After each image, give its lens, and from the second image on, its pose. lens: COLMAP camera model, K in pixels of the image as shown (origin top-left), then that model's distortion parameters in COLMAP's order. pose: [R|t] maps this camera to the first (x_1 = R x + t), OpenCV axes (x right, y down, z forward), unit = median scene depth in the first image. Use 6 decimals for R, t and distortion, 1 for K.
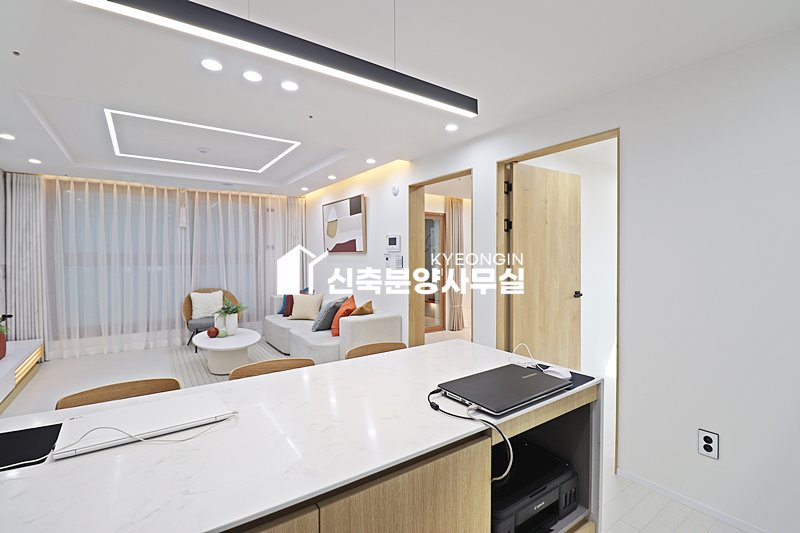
lens RADIAL K [[373.3, 0, 403.4], [0, 373.3, 260.3], [0, 0, 1]] dist [-0.000551, -0.003408]
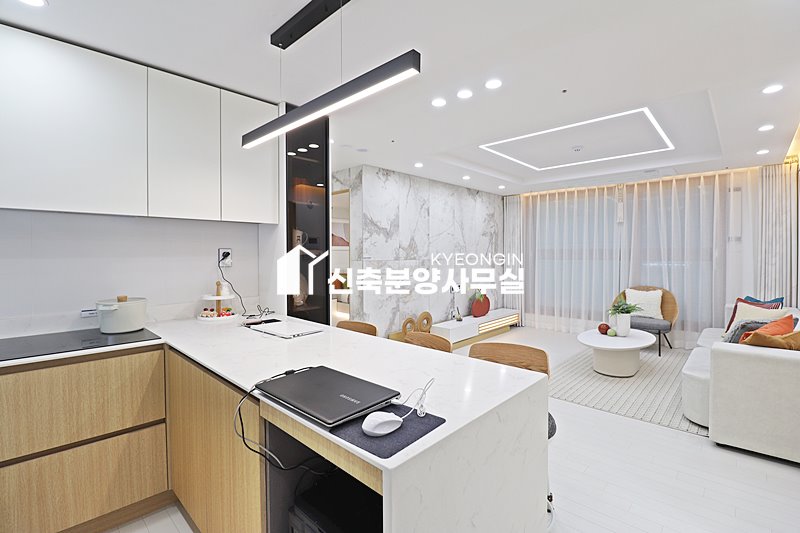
lens RADIAL K [[373.3, 0, 403.4], [0, 373.3, 262.1], [0, 0, 1]] dist [-0.000551, -0.003408]
pose [[0.203642, 0.024804, -0.978731, 0.286340], [-0.009585, 0.999682, 0.023340, -0.000603], [0.978998, 0.004628, 0.203815, 0.240053]]
